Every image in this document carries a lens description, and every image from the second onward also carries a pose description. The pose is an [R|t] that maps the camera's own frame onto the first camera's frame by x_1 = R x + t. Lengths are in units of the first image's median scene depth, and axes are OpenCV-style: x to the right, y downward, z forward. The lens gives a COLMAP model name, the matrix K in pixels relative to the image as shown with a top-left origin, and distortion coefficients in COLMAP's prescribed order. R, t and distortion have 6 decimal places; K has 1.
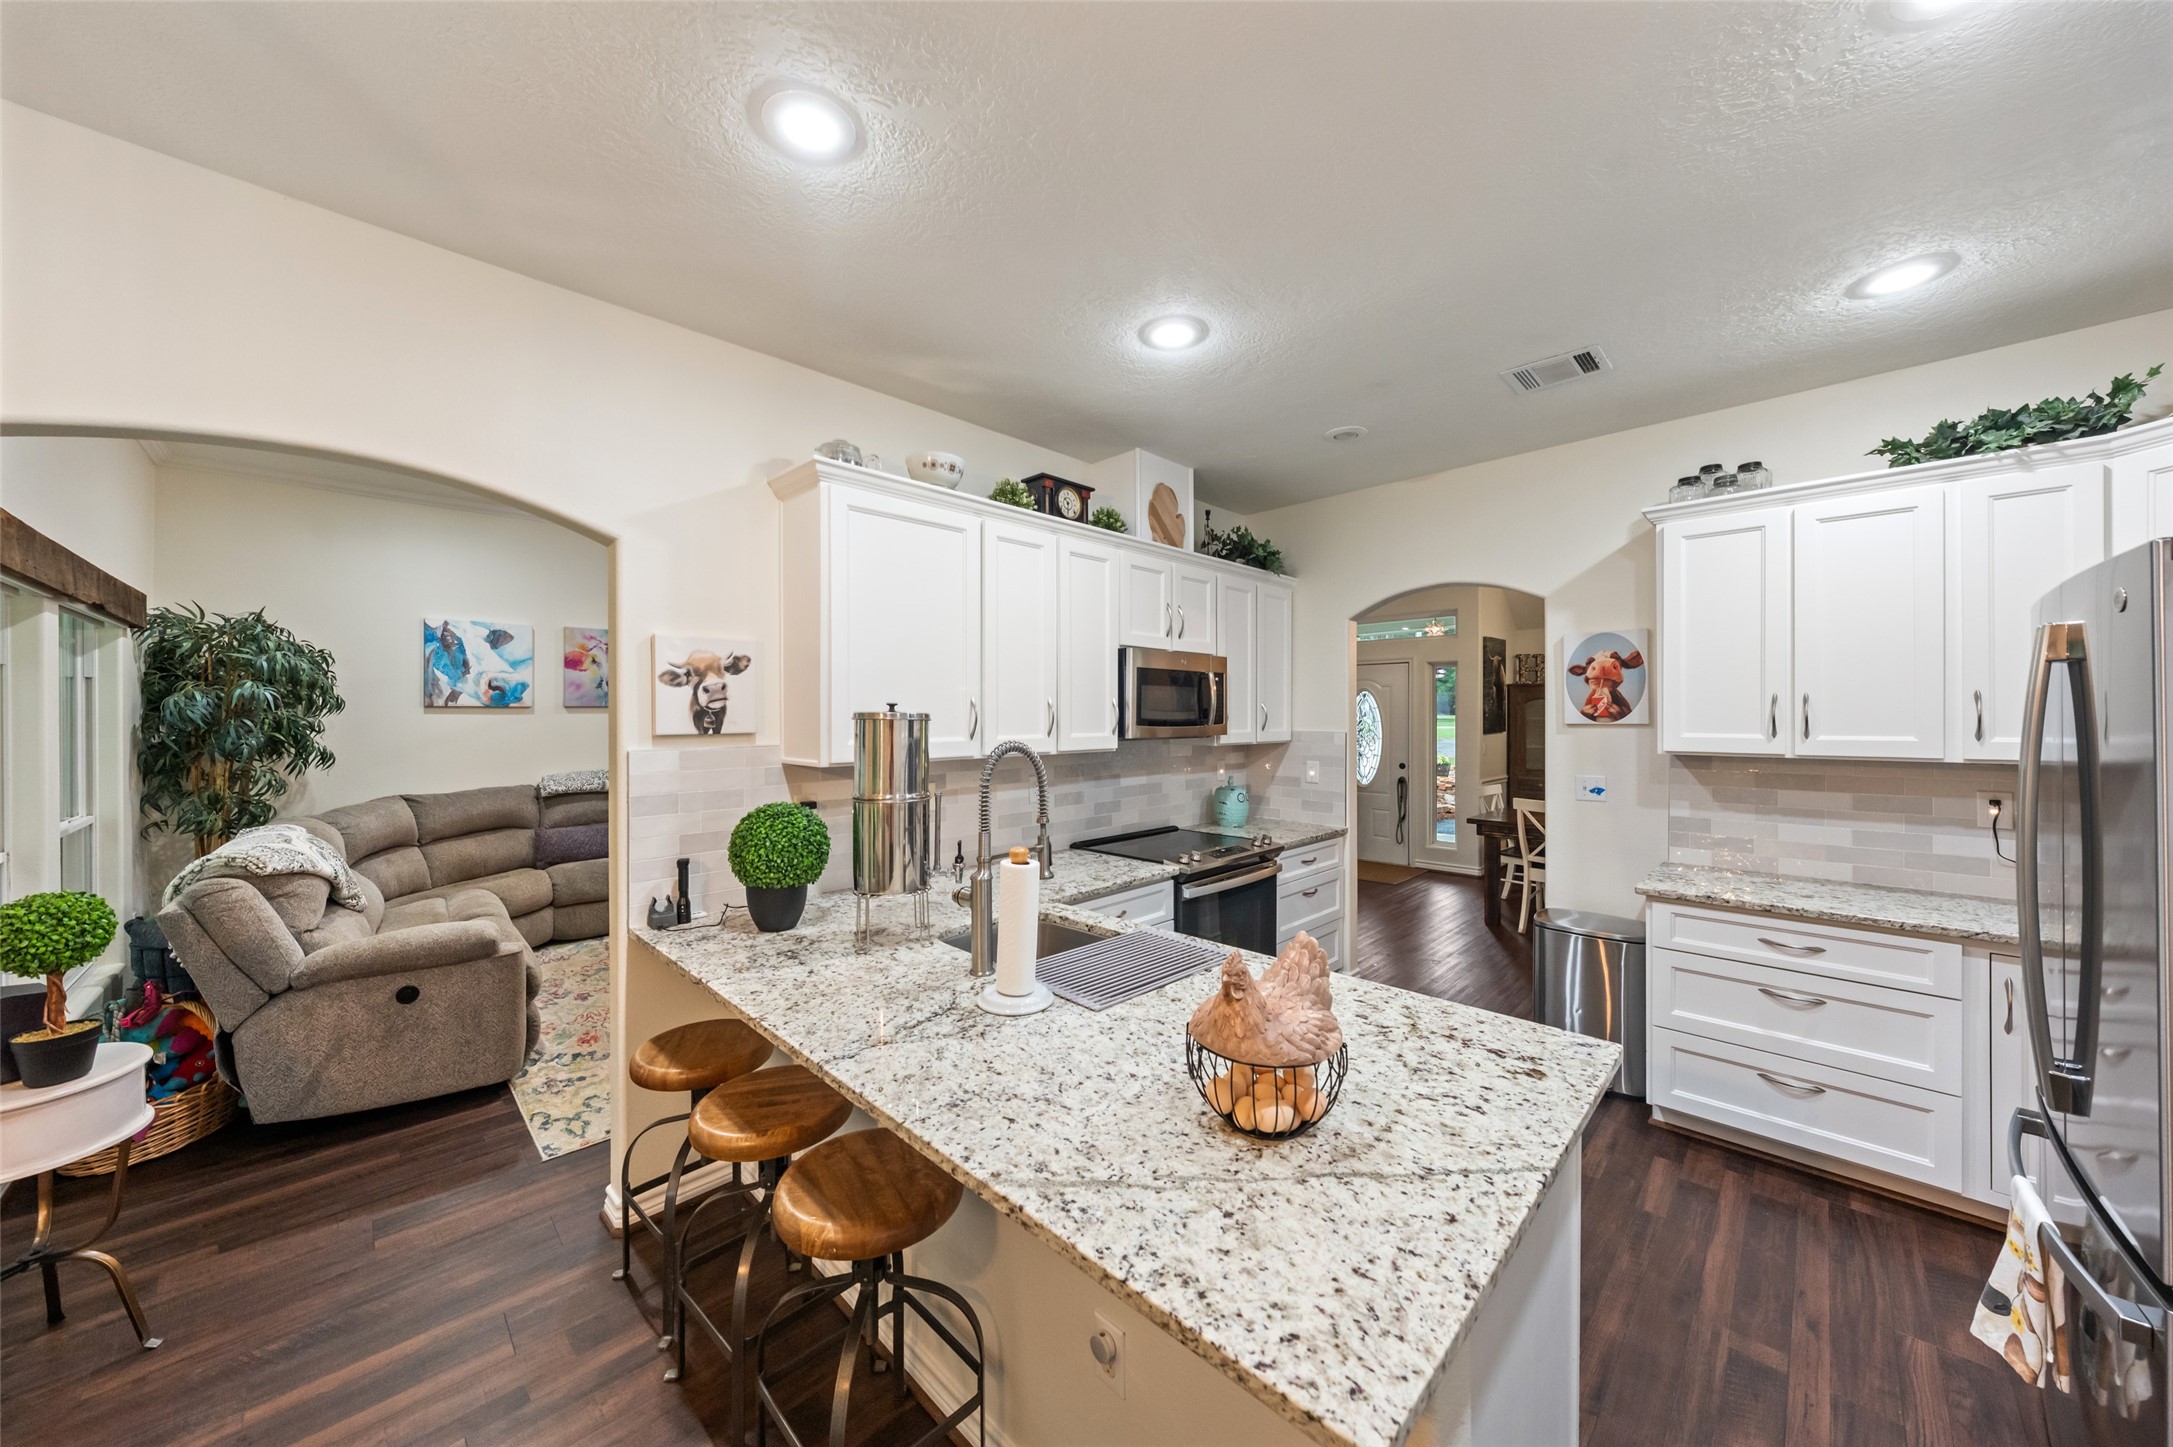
lens RADIAL K [[749.8, 0, 1075.3], [0, 749.8, 718.2], [0, 0, 1]] dist [-0.008960, 0.000720]
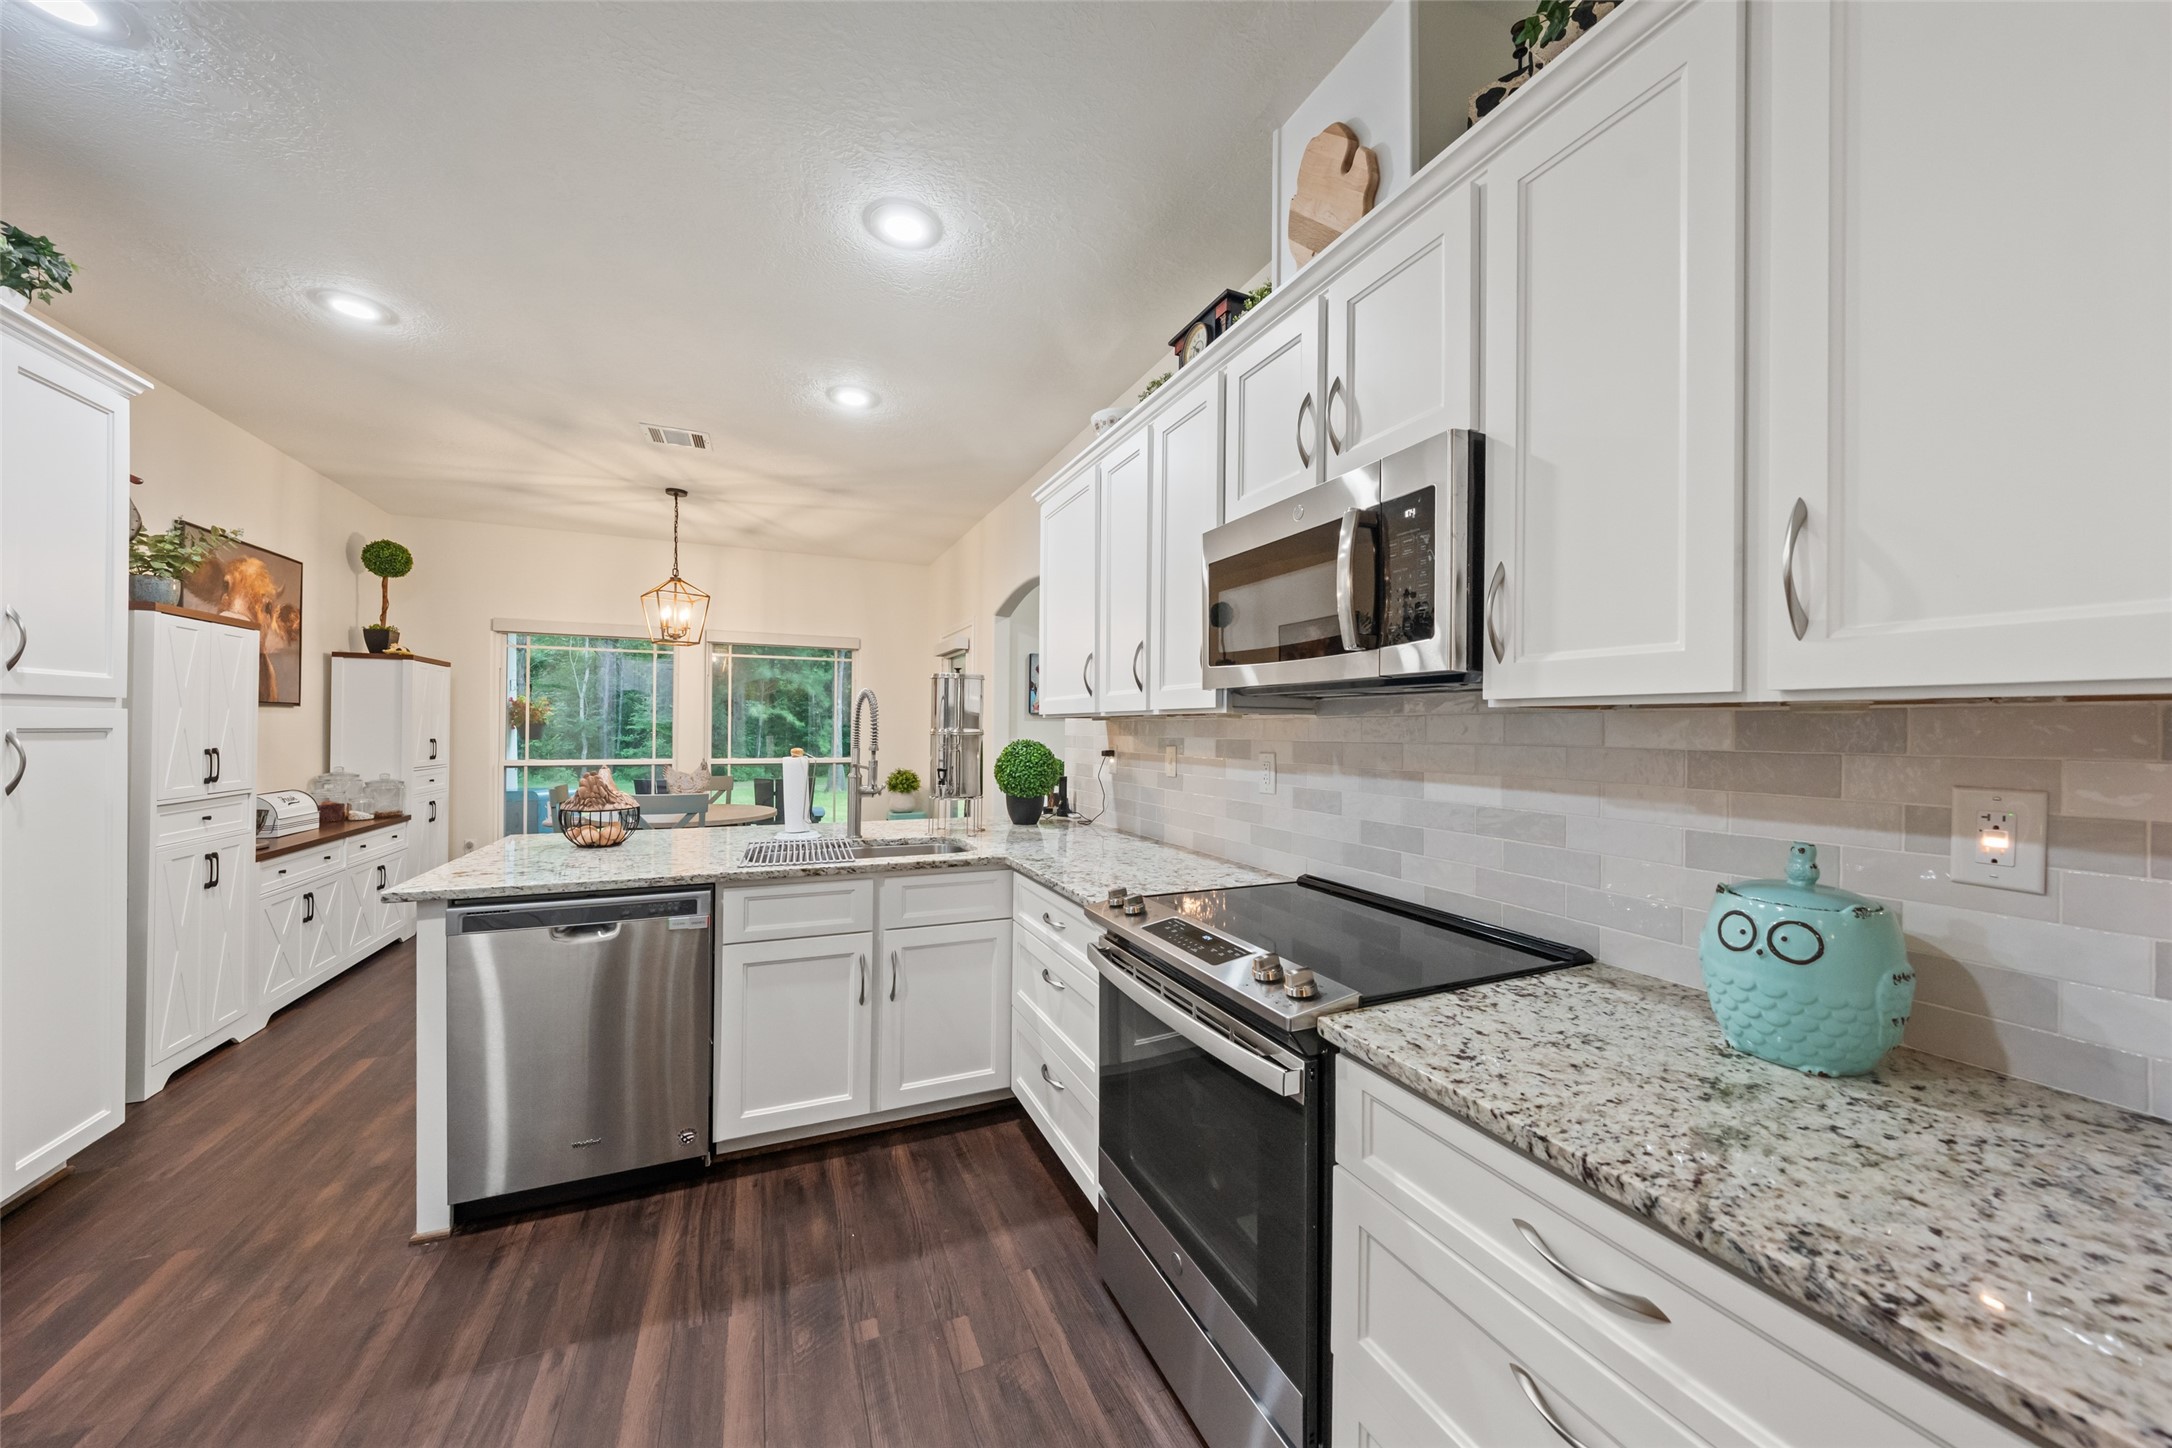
lens RADIAL K [[749.5, 0, 1093.8], [0, 749.5, 727.3], [0, 0, 1]] dist [-0.008960, 0.000720]
pose [[-0.352085, -0.001345, -0.935967, 0.776140], [-0.011923, 0.999924, 0.003048, 0.065963], [0.935892, 0.012233, -0.352075, 1.343274]]
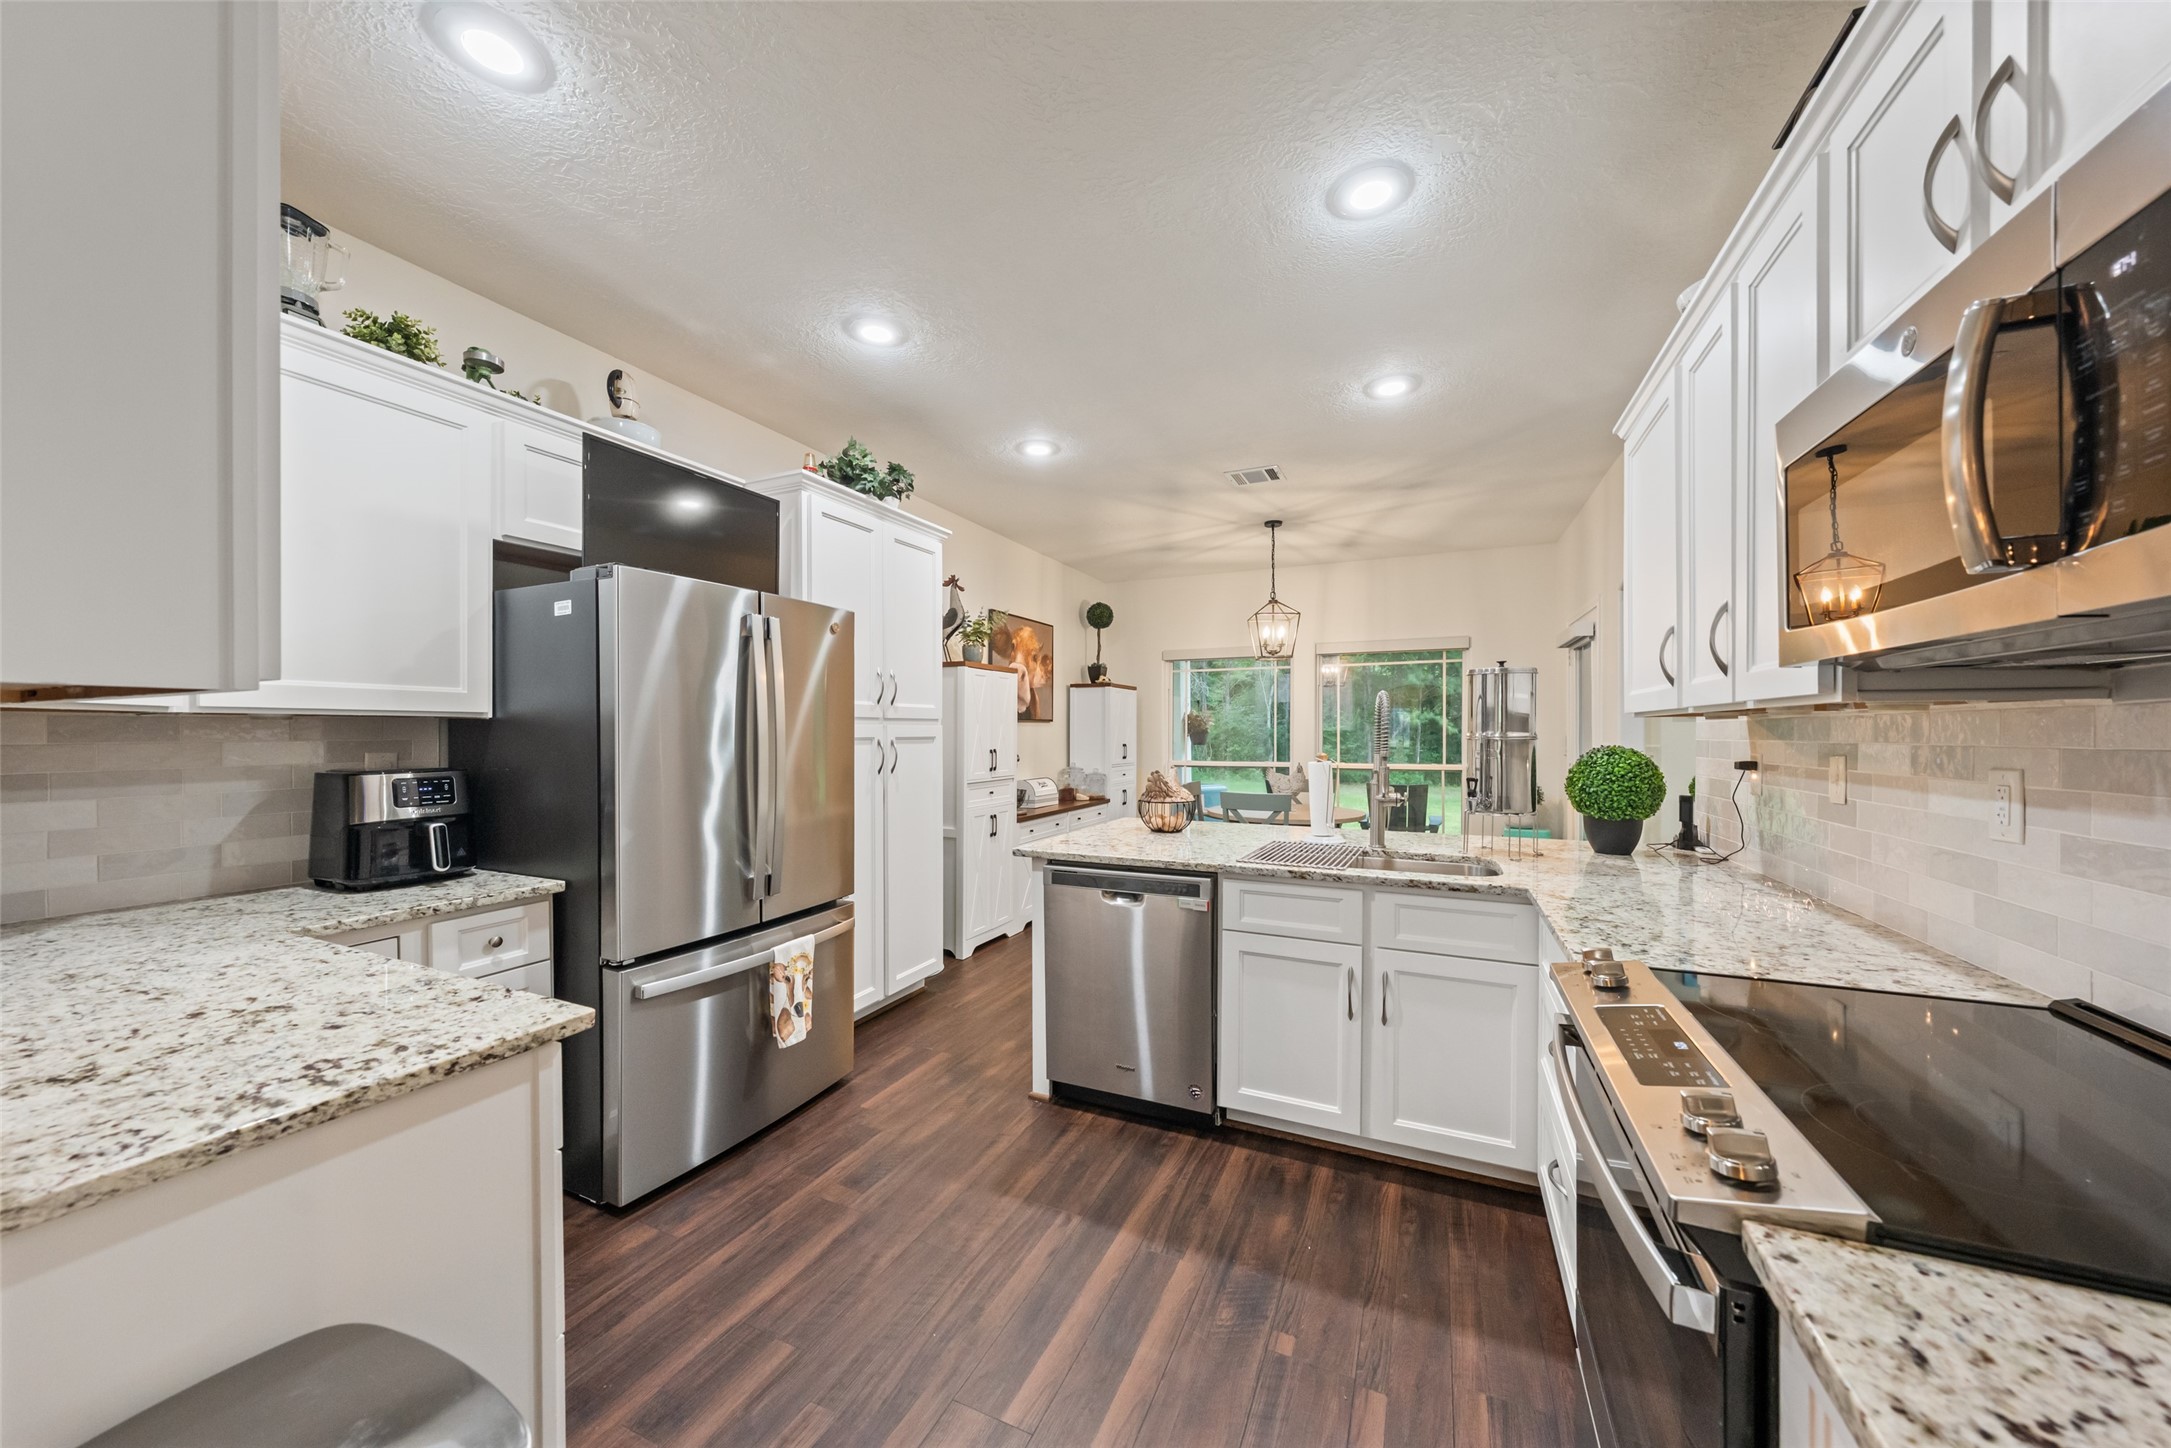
lens RADIAL K [[749.1, 0, 1088.3], [0, 749.1, 733.5], [0, 0, 1]] dist [-0.008960, 0.000720]
pose [[-0.936207, 0.004225, -0.351424, 0.629262], [0.002044, 0.999976, 0.006579, 0.067679], [0.351443, 0.005441, -0.936193, 1.461602]]
